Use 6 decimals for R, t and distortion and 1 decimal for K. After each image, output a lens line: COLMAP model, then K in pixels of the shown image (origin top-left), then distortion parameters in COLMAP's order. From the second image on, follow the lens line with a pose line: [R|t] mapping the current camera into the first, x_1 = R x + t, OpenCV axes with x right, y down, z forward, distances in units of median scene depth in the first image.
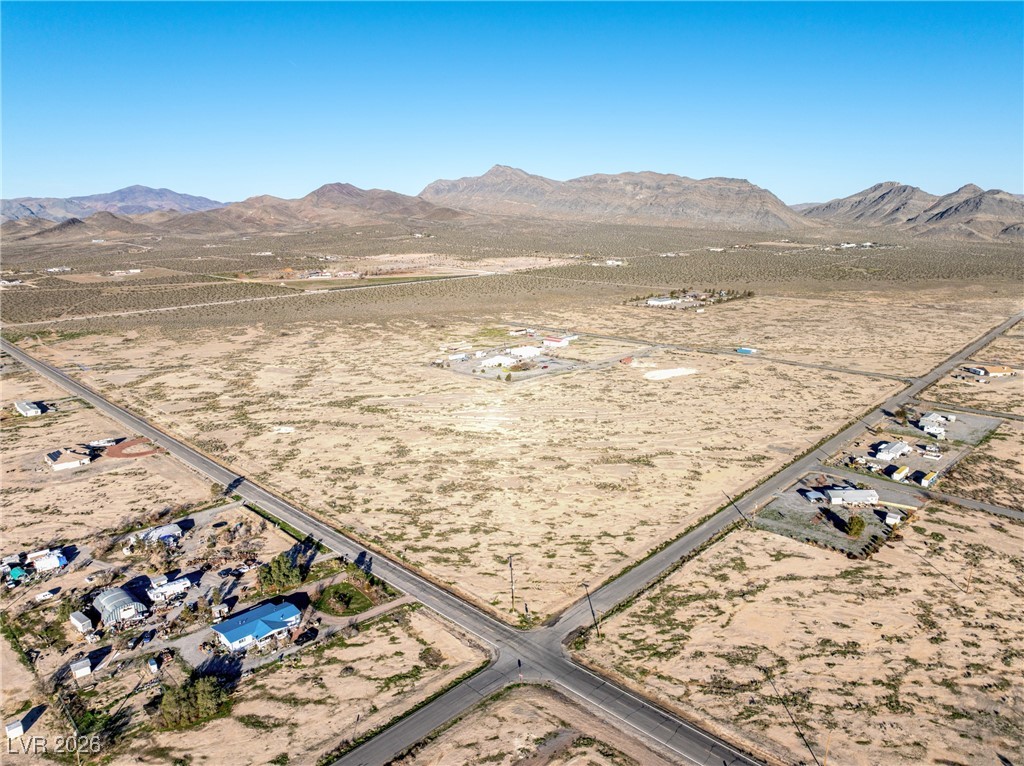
lens RADIAL K [[716.5, 0, 521.0], [0, 716.5, 379.9], [0, 0, 1]] dist [-0.022036, -0.033351]
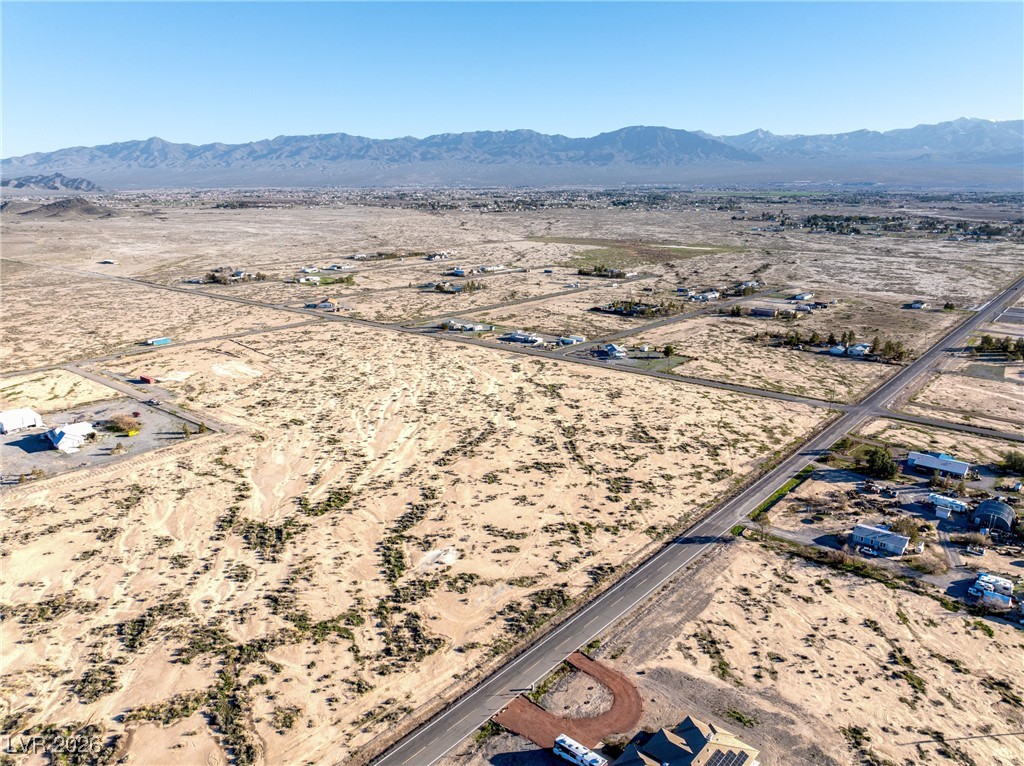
lens RADIAL K [[716.5, 0, 521.0], [0, 716.5, 379.9], [0, 0, 1]] dist [-0.022036, -0.033351]
pose [[-0.065110, -0.258526, 0.963808, -0.906578], [0.227489, 0.936578, 0.266590, -0.209804], [-0.971601, 0.236613, -0.002169, 0.984590]]
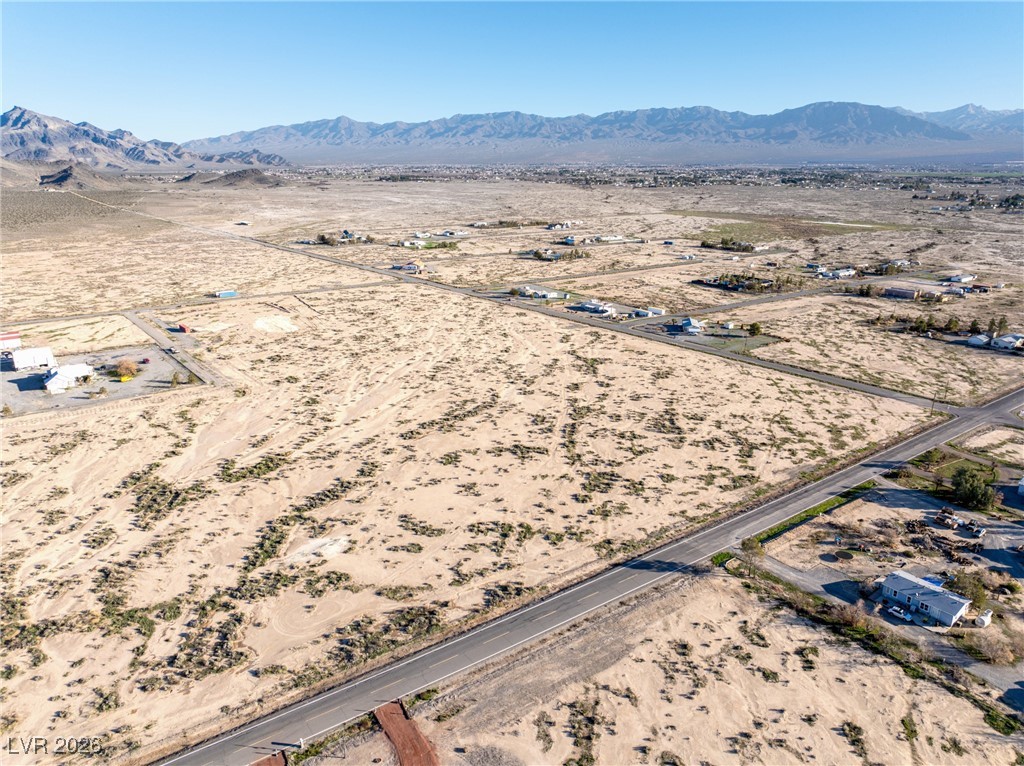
lens RADIAL K [[723.0, 0, 519.0], [0, 723.0, 380.7], [0, 0, 1]] dist [-0.039706, 0.005341]
pose [[0.163563, -0.280777, 0.945733, -0.770754], [0.221675, 0.944589, 0.242099, -0.121588], [-0.961305, 0.170048, 0.216741, 0.829777]]
